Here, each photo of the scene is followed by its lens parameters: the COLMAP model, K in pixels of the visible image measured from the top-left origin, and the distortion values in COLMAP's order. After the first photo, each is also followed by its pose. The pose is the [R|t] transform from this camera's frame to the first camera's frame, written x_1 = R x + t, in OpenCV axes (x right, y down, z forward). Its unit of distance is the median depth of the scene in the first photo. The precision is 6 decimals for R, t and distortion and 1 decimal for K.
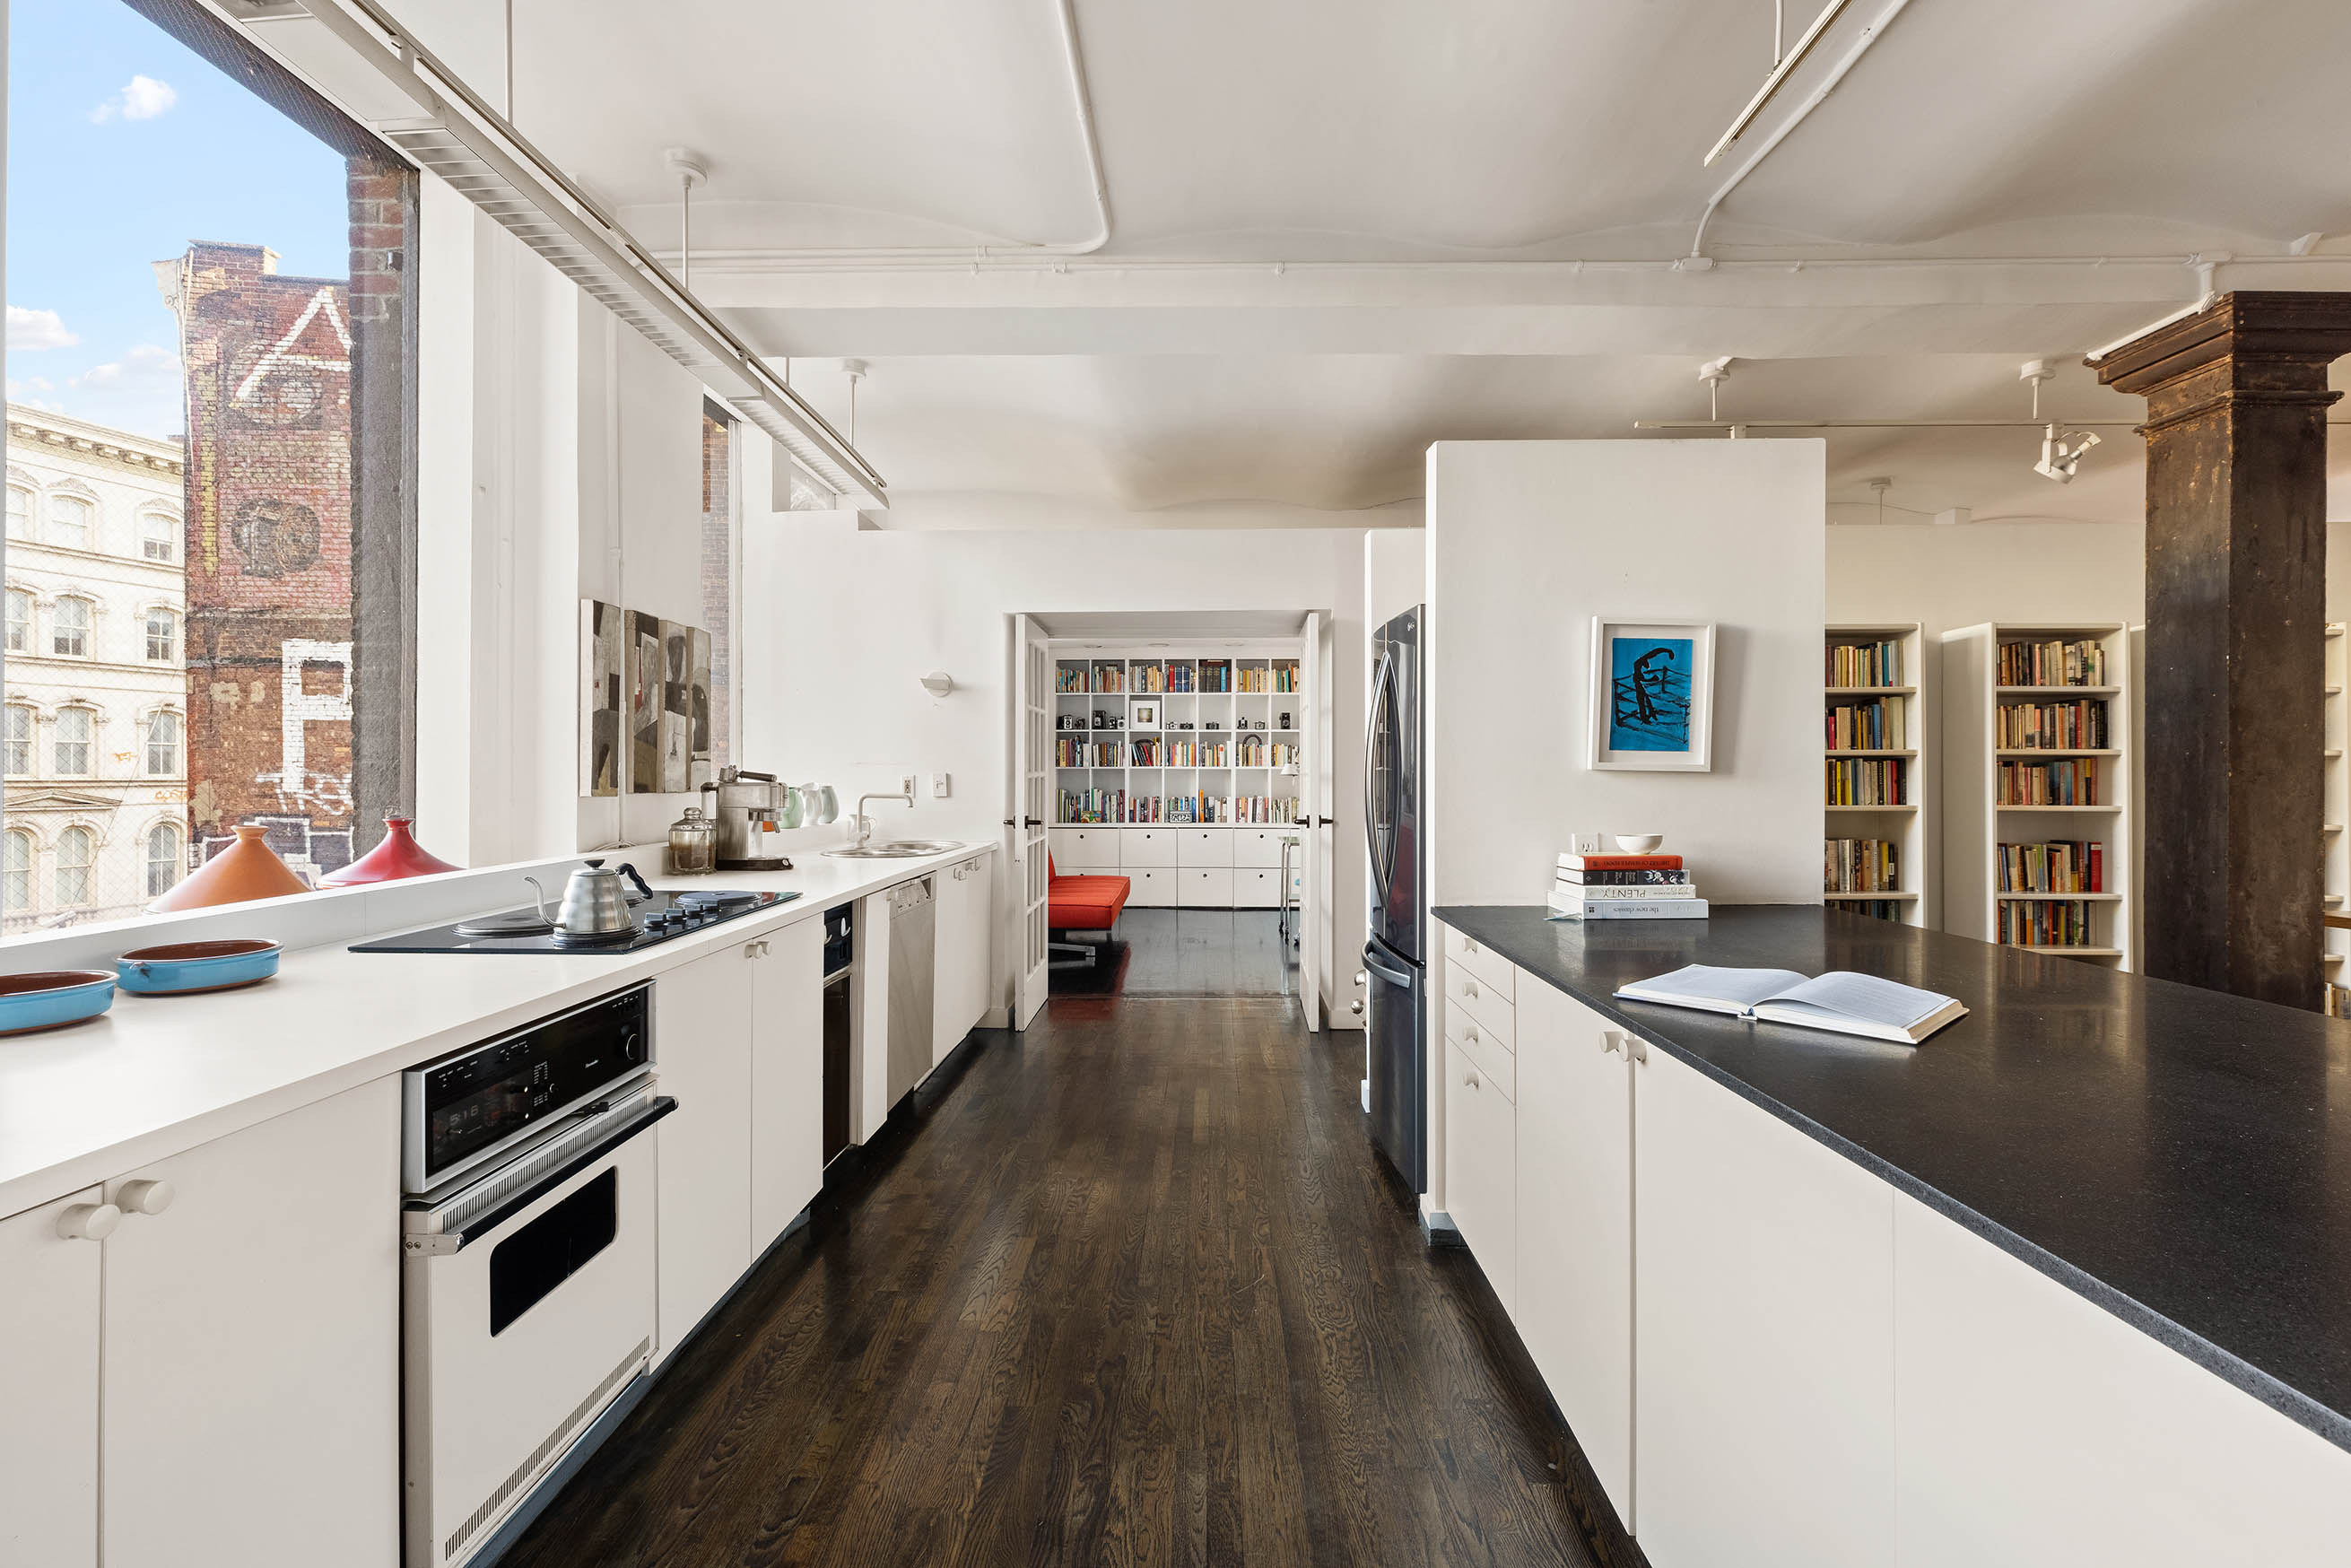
lens RADIAL K [[1058.3, 0, 1175.5], [0, 1058.3, 784.0], [0, 0, 1]] dist [0.000098, 0.000100]
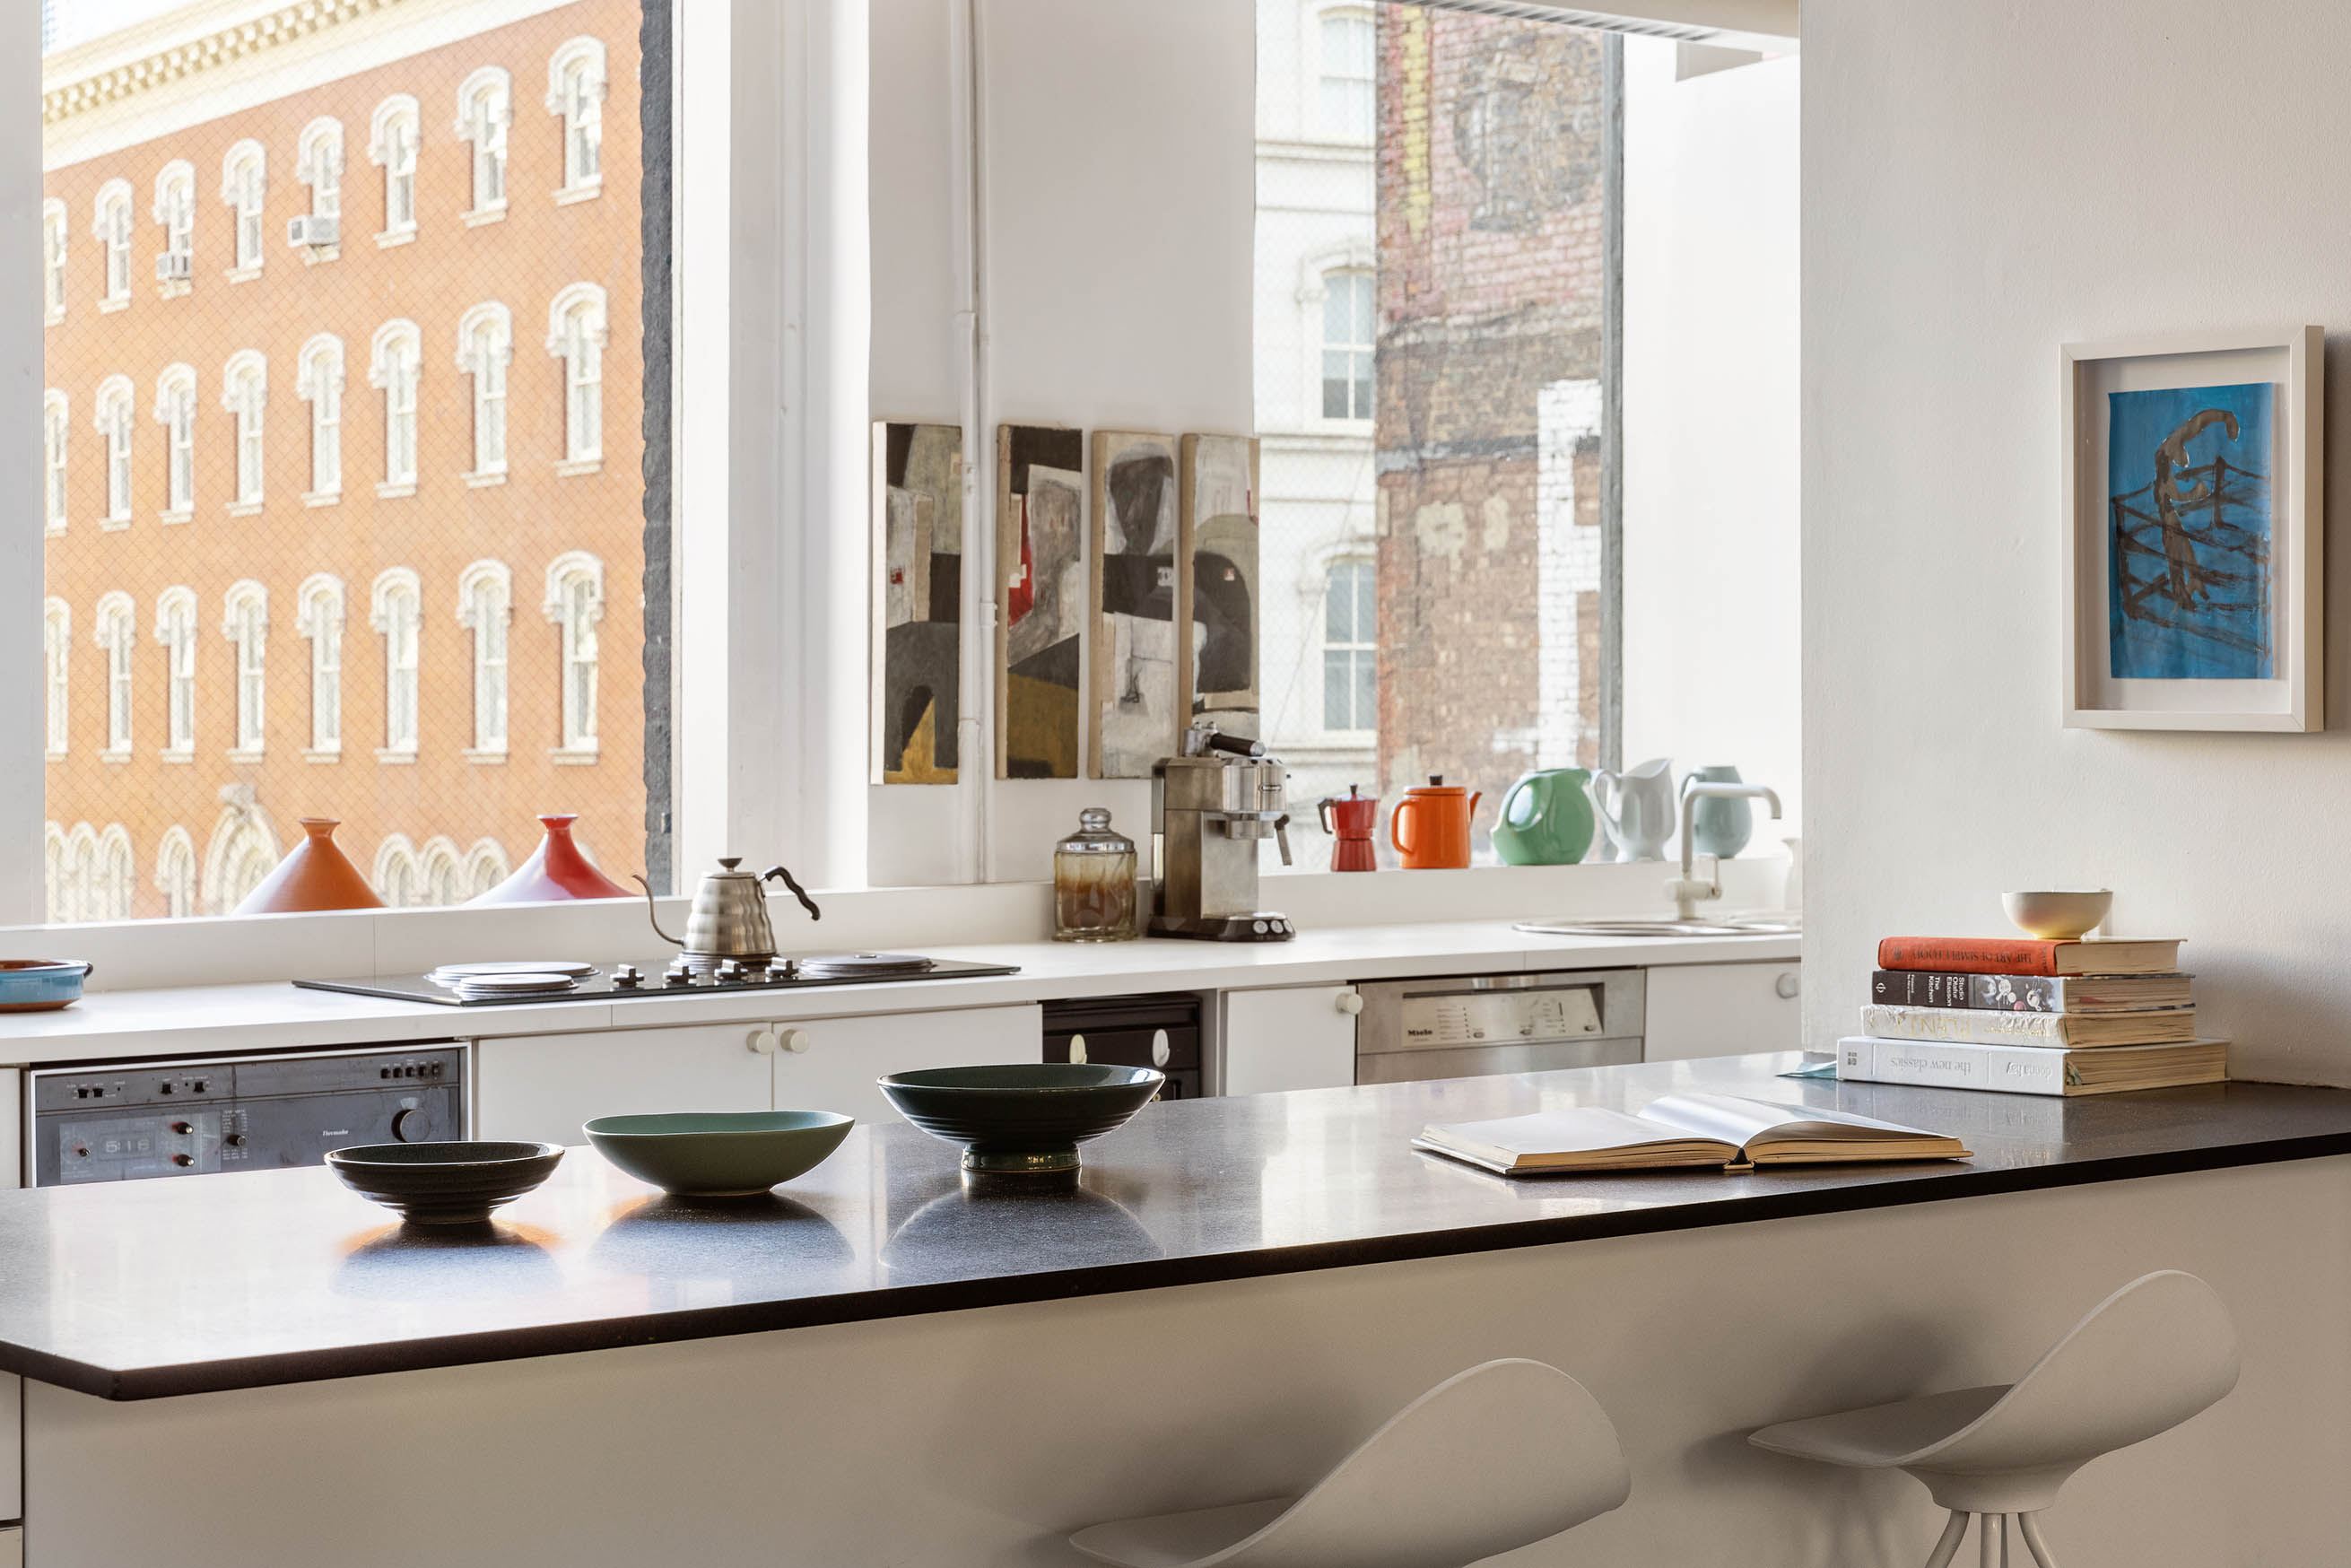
lens RADIAL K [[4196.1, 0, 1175.5], [0, 4196.1, 784.0], [0, 0, 1]] dist [0.020053, 0.017455]
pose [[0.607432, 0.005459, -0.794353, 1.142806], [0.000101, 0.999976, 0.006949, -0.002816], [0.794372, -0.004301, 0.607416, -0.177338]]
